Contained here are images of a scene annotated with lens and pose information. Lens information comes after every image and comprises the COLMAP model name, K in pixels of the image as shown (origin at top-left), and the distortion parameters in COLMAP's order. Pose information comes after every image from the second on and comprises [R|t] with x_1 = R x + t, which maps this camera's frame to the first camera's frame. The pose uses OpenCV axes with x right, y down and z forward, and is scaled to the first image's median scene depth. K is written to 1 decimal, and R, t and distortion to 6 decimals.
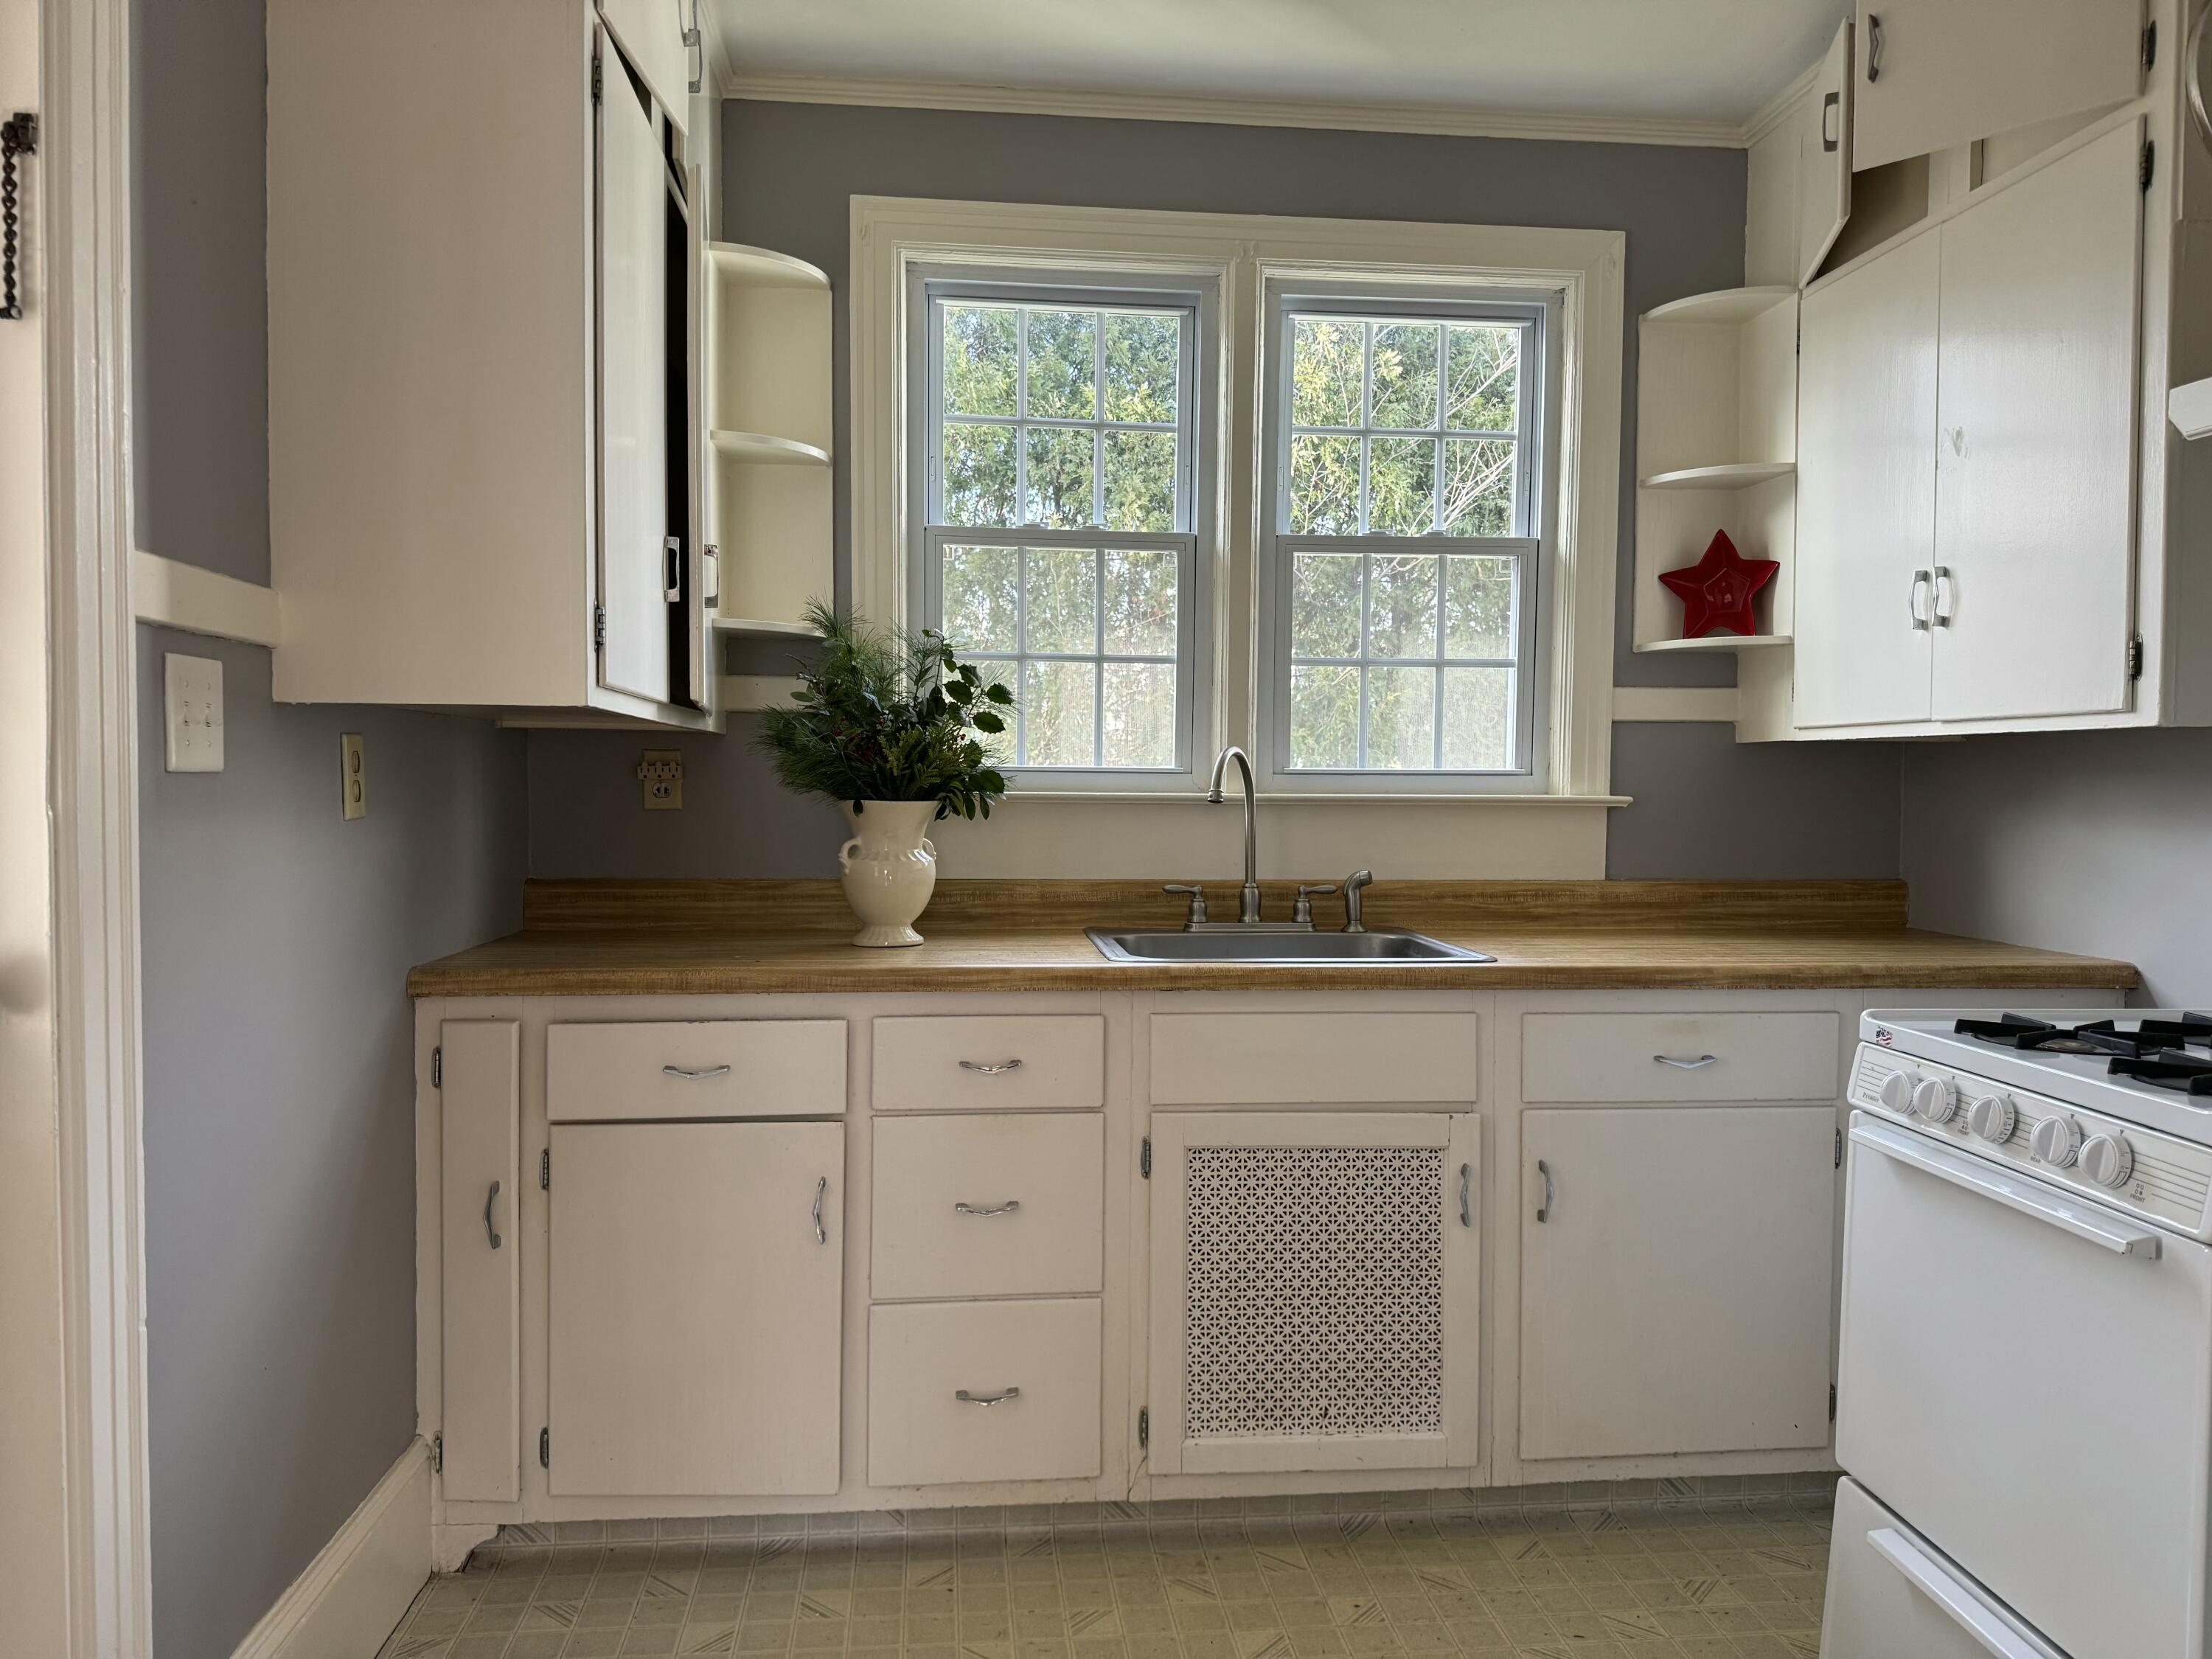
lens RADIAL K [[1533.4, 0, 1090.0], [0, 1533.4, 819.5], [0, 0, 1]] dist [0.035240, -0.054940]
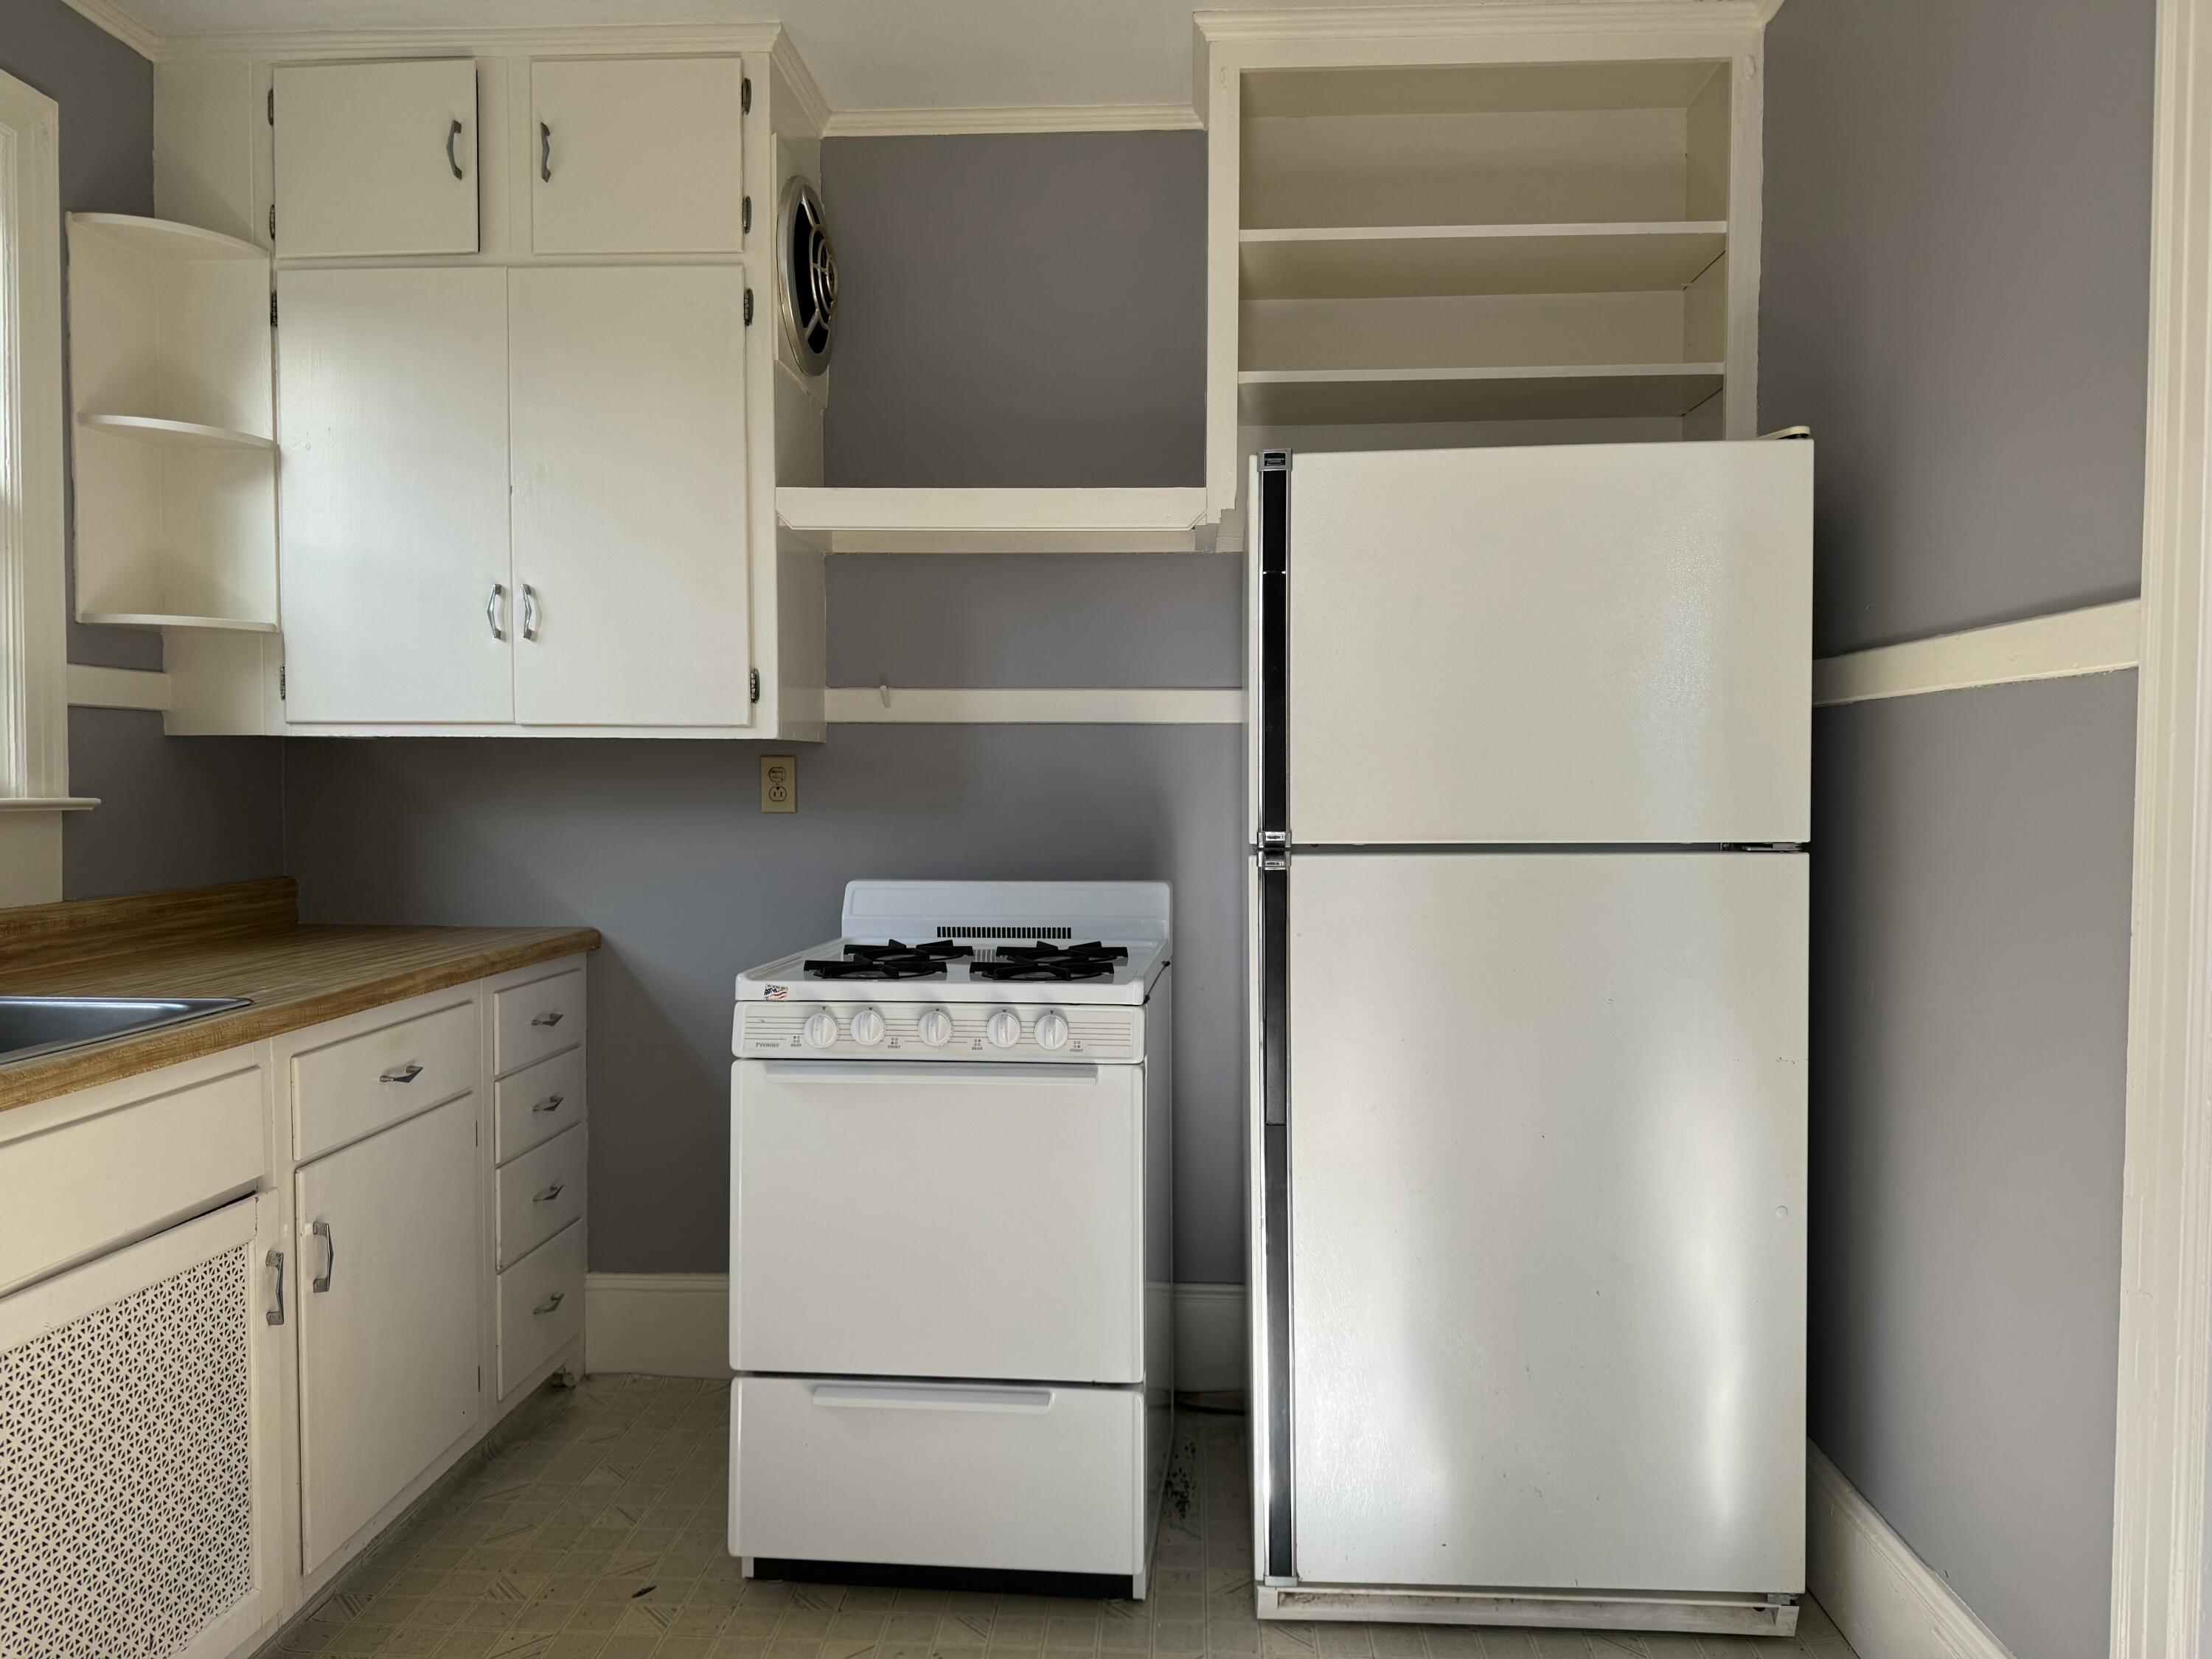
lens RADIAL K [[1533.4, 0, 1097.9], [0, 1533.4, 840.9], [0, 0, 1]] dist [0.035240, -0.054940]
pose [[0.142241, -0.047279, 0.988702, -0.491109], [0.022805, 0.998750, 0.044478, -0.020765], [-0.989569, 0.016220, 0.143141, 0.439347]]
